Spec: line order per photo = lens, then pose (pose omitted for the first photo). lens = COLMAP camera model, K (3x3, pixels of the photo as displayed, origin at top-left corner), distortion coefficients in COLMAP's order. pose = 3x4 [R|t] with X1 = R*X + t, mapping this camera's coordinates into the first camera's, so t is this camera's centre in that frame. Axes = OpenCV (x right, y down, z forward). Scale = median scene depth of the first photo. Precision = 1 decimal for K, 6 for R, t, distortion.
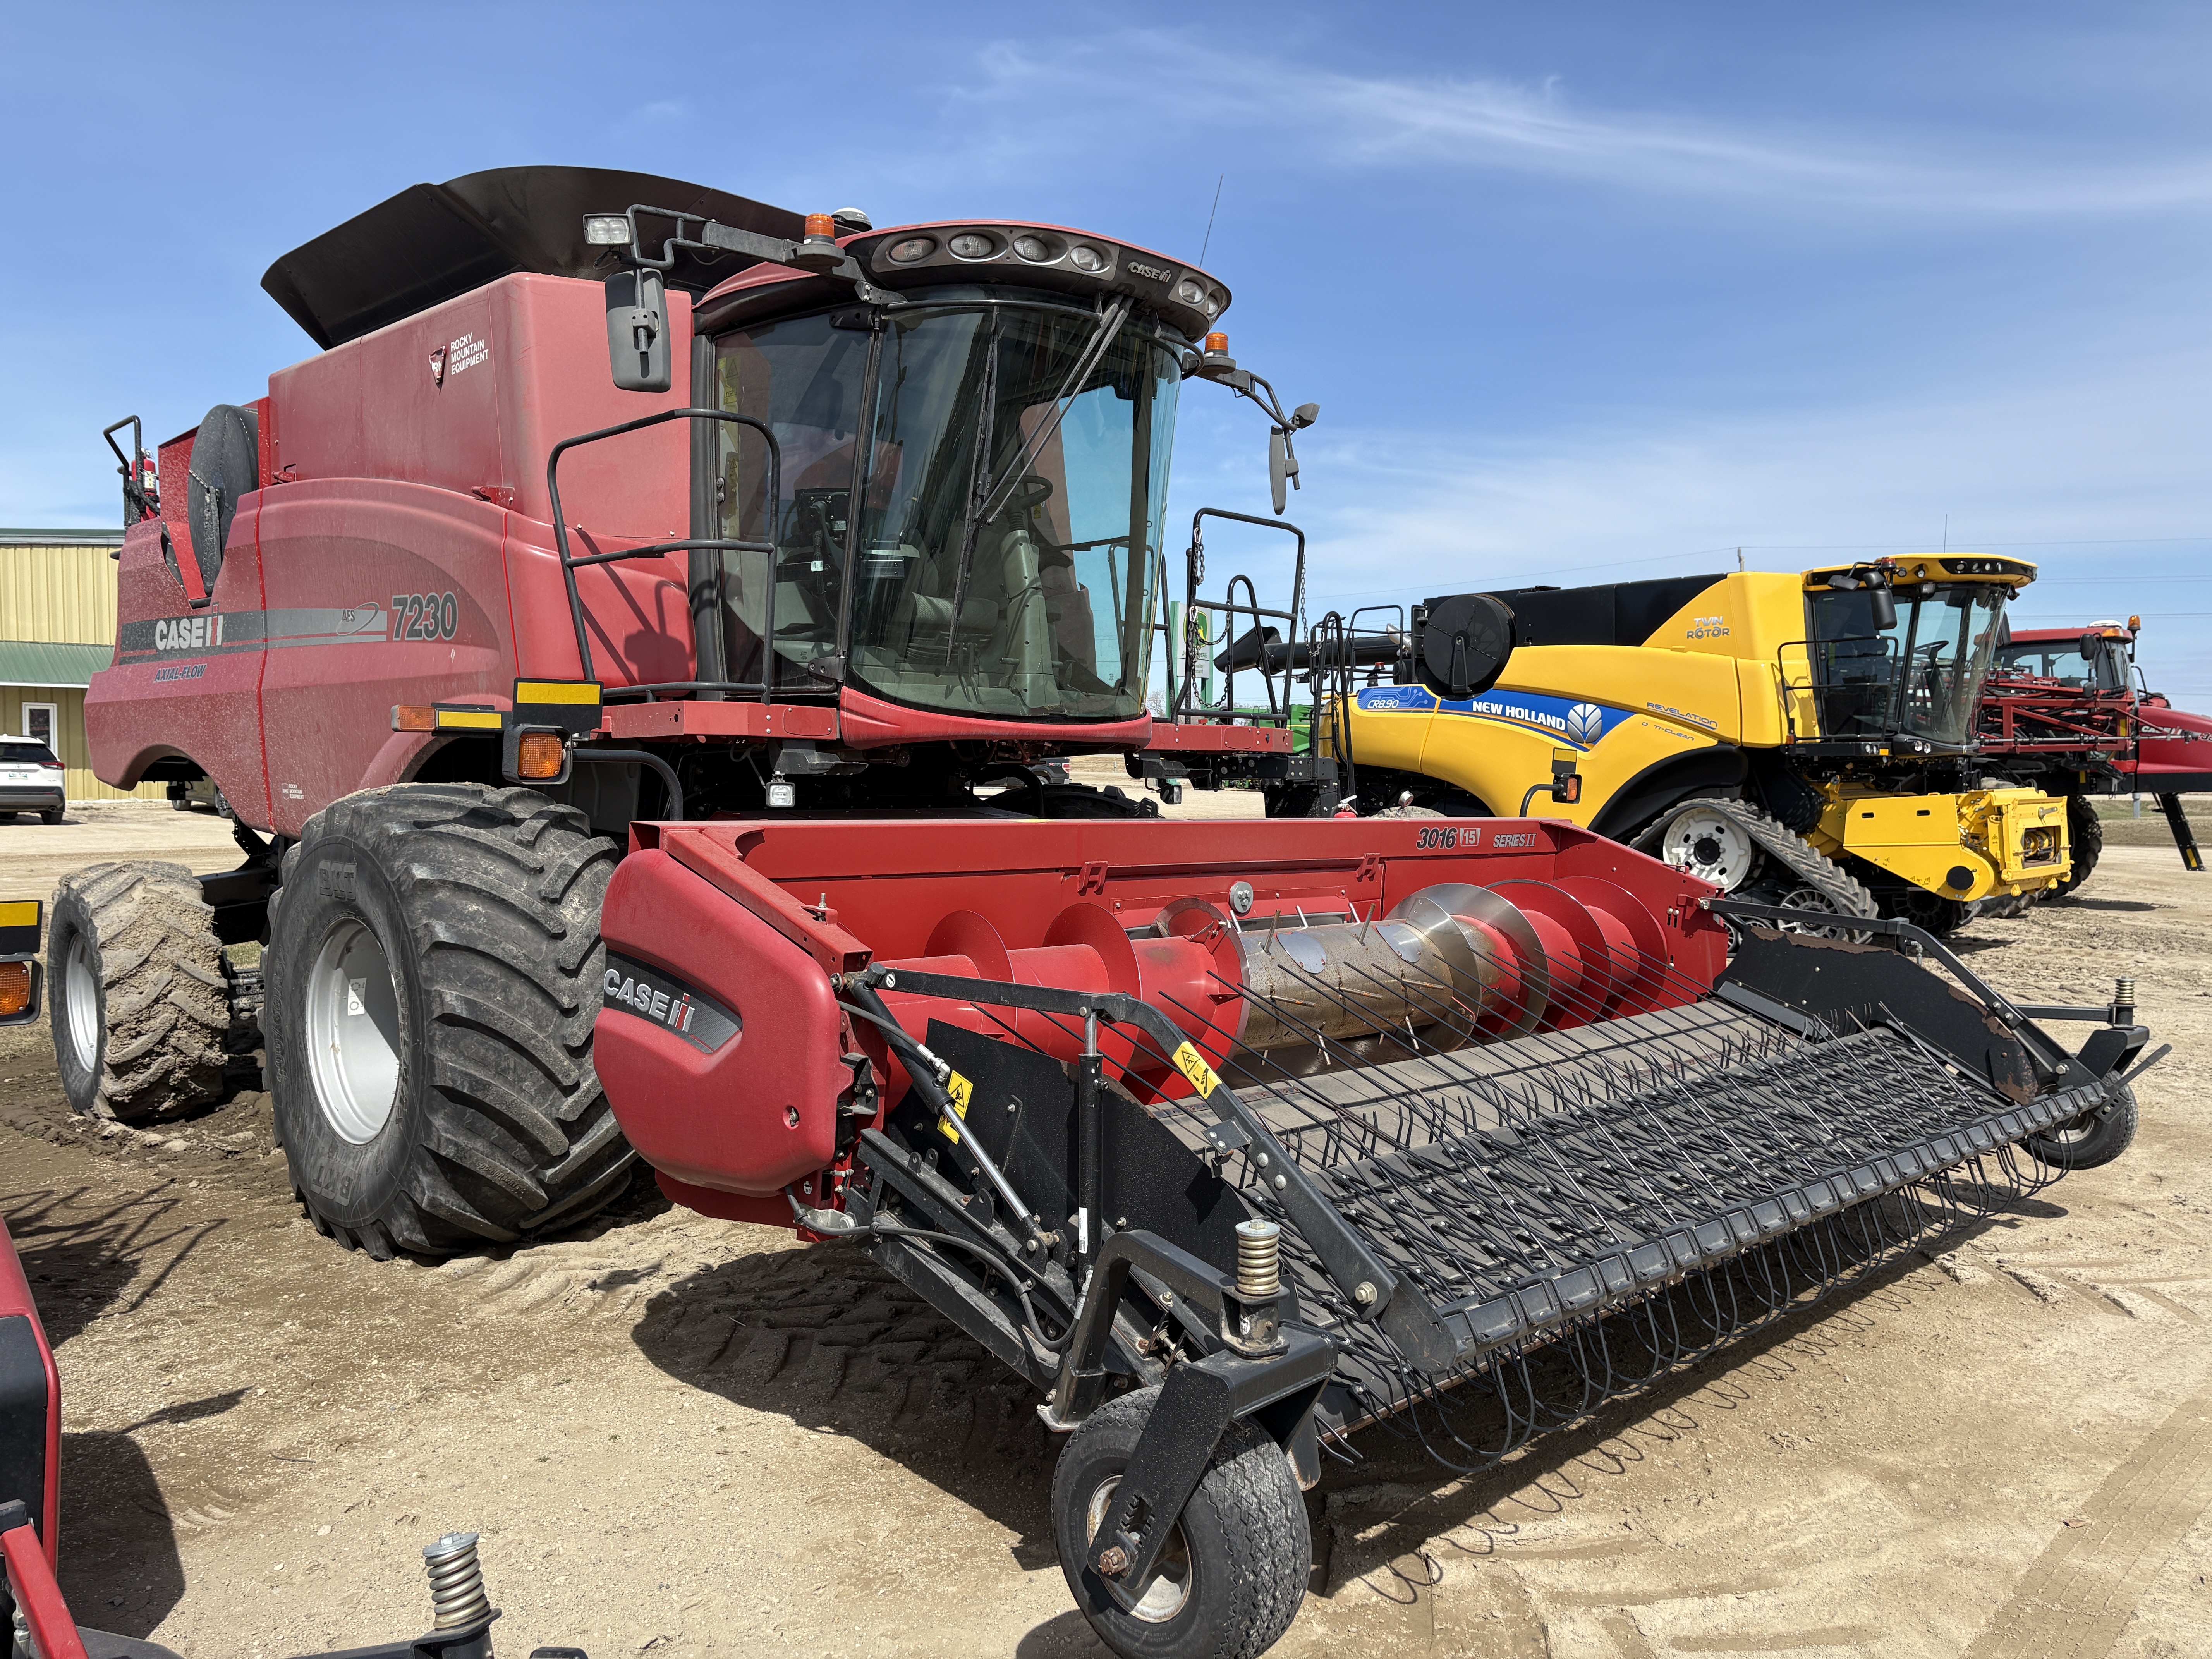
lens RADIAL K [[1705.7, 0, 1081.3], [0, 1705.7, 860.6], [0, 0, 1]] dist [0.052282, -0.000680]
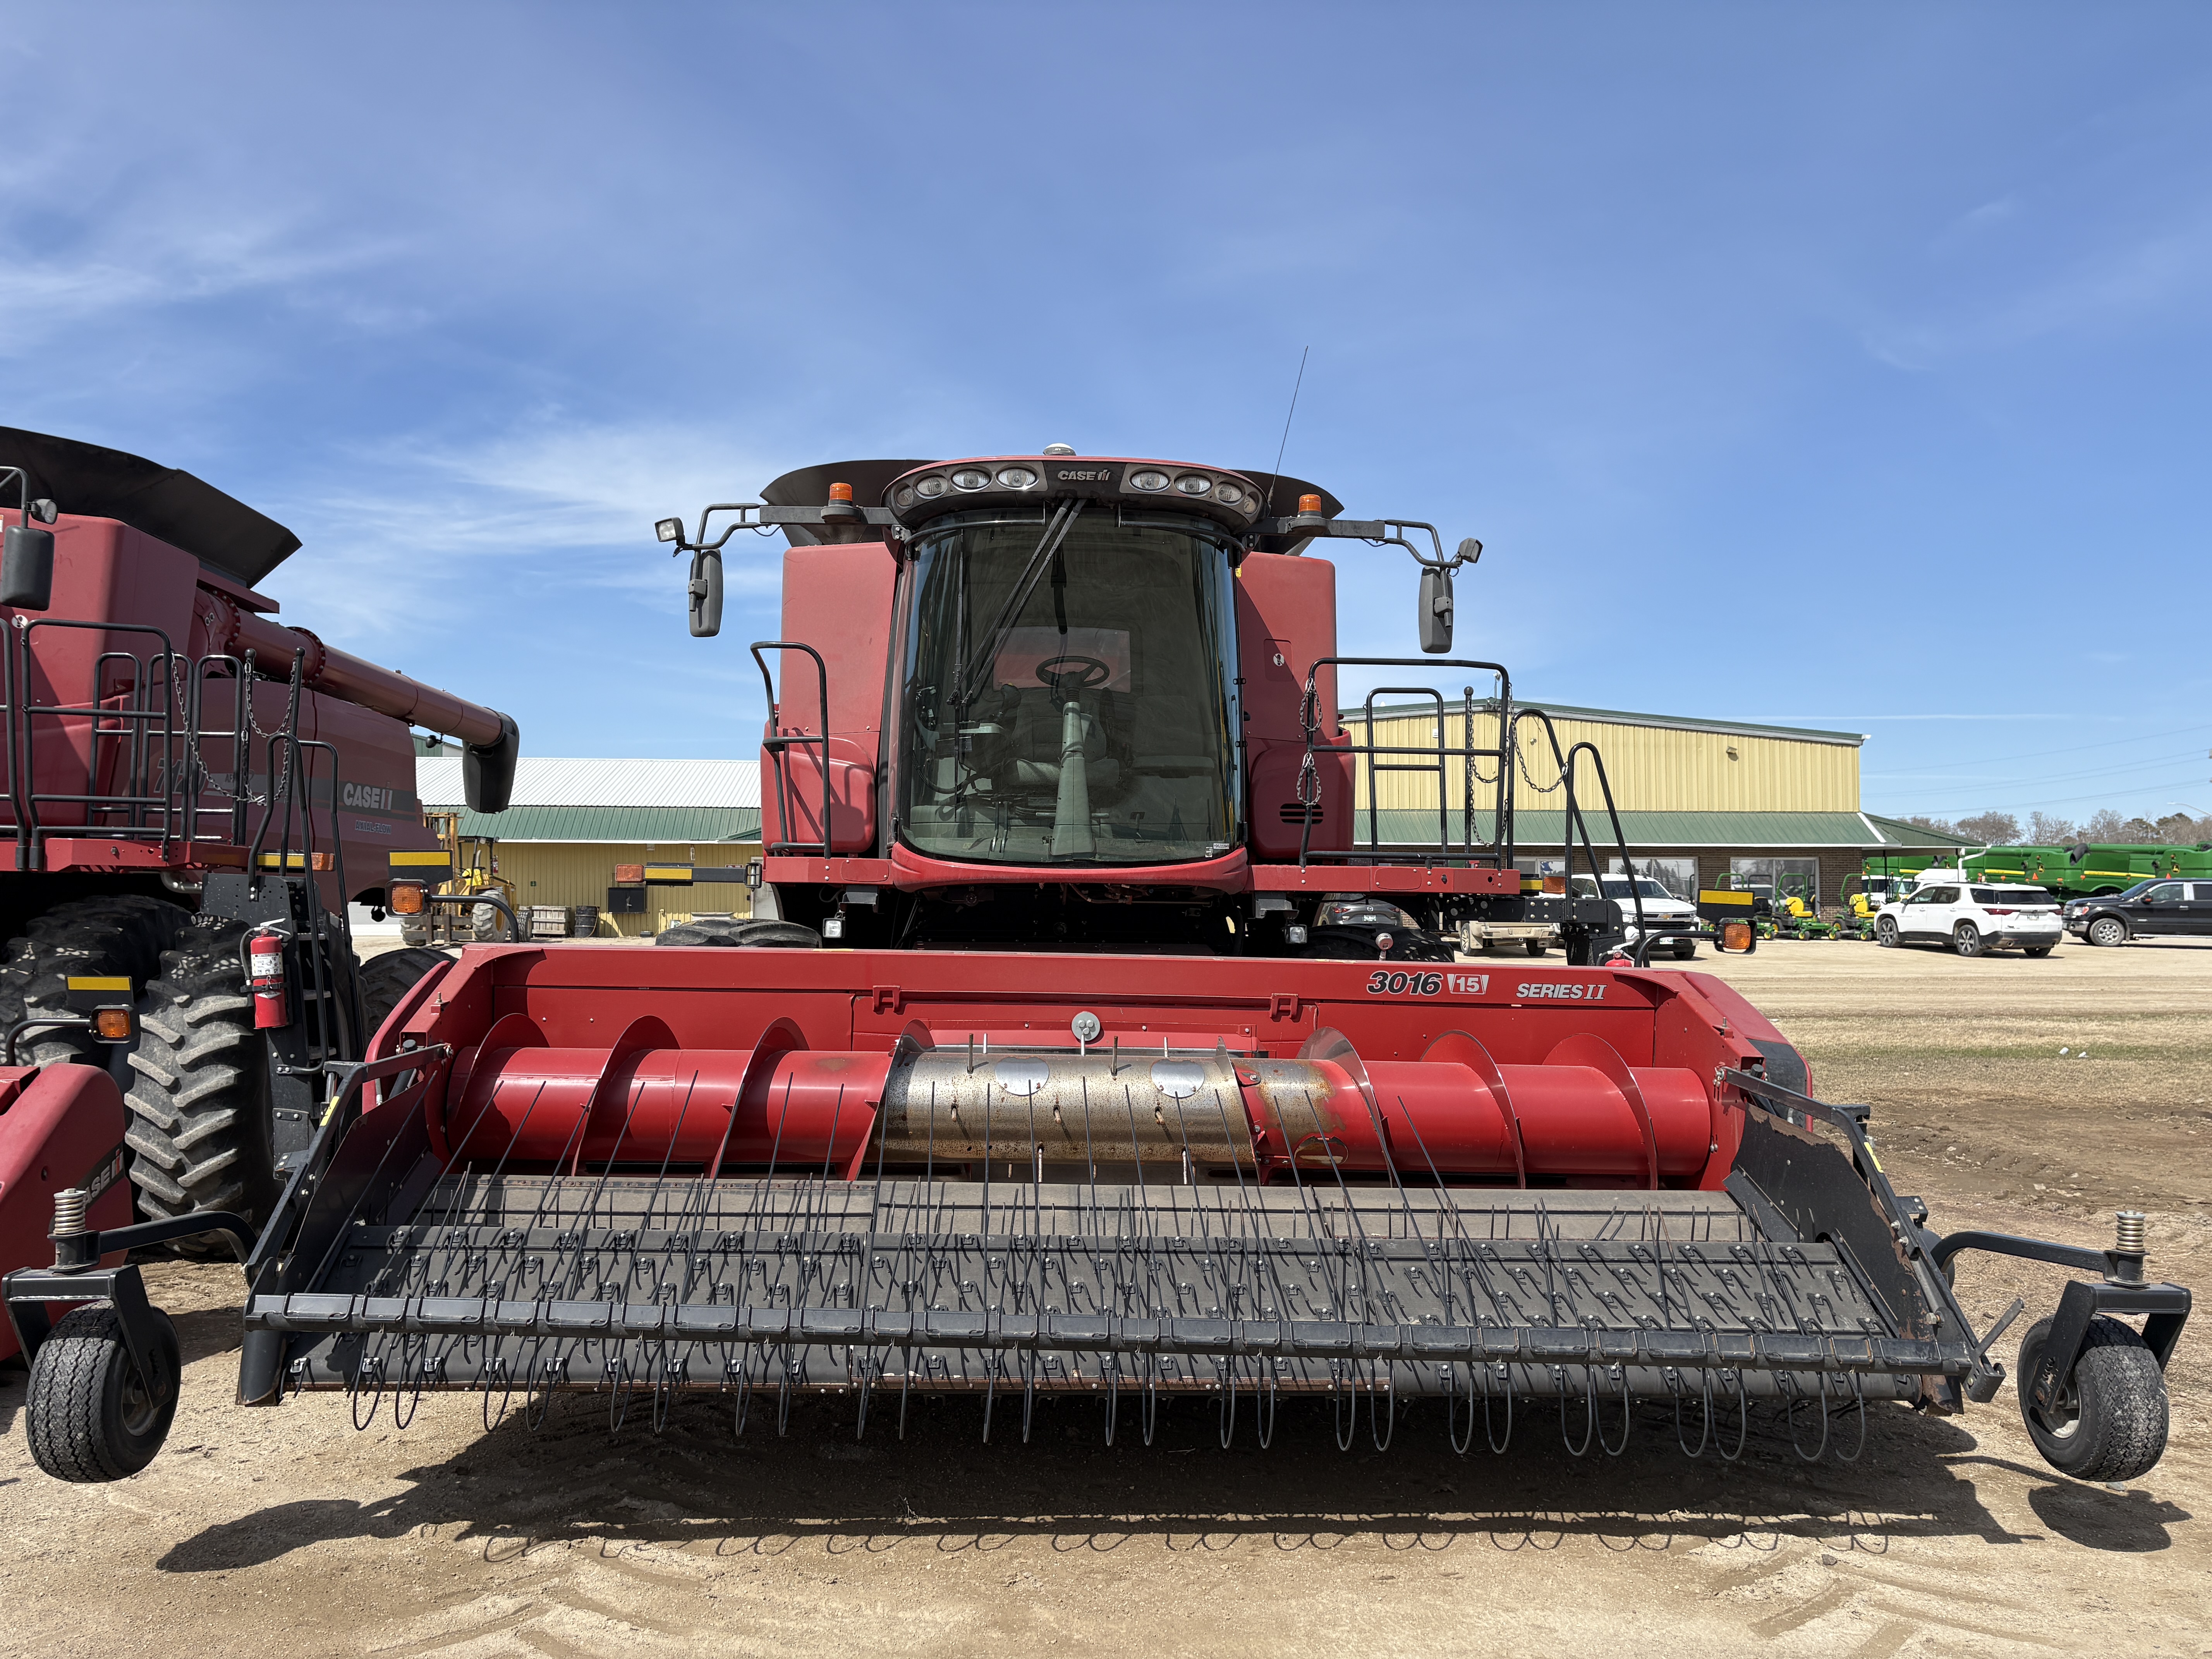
lens RADIAL K [[1676.1, 0, 1030.8], [0, 1676.1, 868.5], [0, 0, 1]] dist [0.001892, -0.000433]
pose [[0.714064, -0.010284, -0.700004, 0.594812], [-0.043097, 0.997350, -0.058615, -0.011027], [0.698752, 0.072023, 0.711729, 0.147685]]
